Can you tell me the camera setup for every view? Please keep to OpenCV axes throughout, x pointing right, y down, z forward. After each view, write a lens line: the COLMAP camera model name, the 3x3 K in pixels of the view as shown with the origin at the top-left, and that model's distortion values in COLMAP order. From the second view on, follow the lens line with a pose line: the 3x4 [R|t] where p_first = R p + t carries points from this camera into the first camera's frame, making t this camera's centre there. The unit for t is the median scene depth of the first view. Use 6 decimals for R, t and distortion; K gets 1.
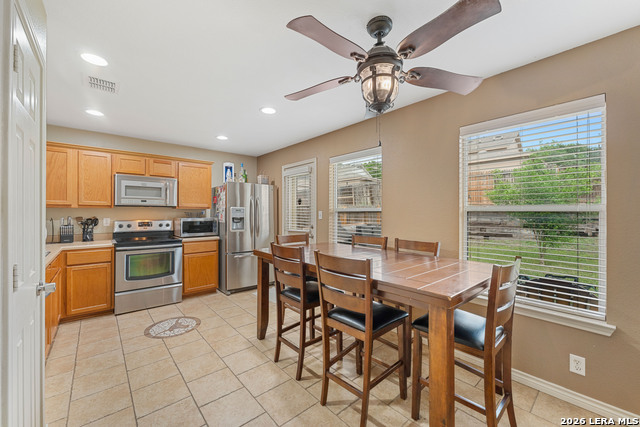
lens RADIAL K [[254.8, 0, 322.0], [0, 254.8, 213.7], [0, 0, 1]] dist [-0.001463, -0.000241]
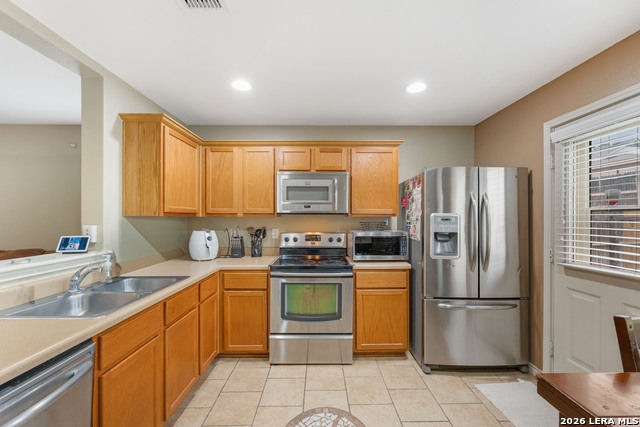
lens RADIAL K [[254.8, 0, 322.3], [0, 254.8, 218.0], [0, 0, 1]] dist [-0.001463, -0.000241]
pose [[0.755665, -0.001699, -0.654957, -0.185996], [-0.002832, 0.999979, -0.005862, -0.012639], [0.654953, 0.006285, 0.755644, 0.455098]]
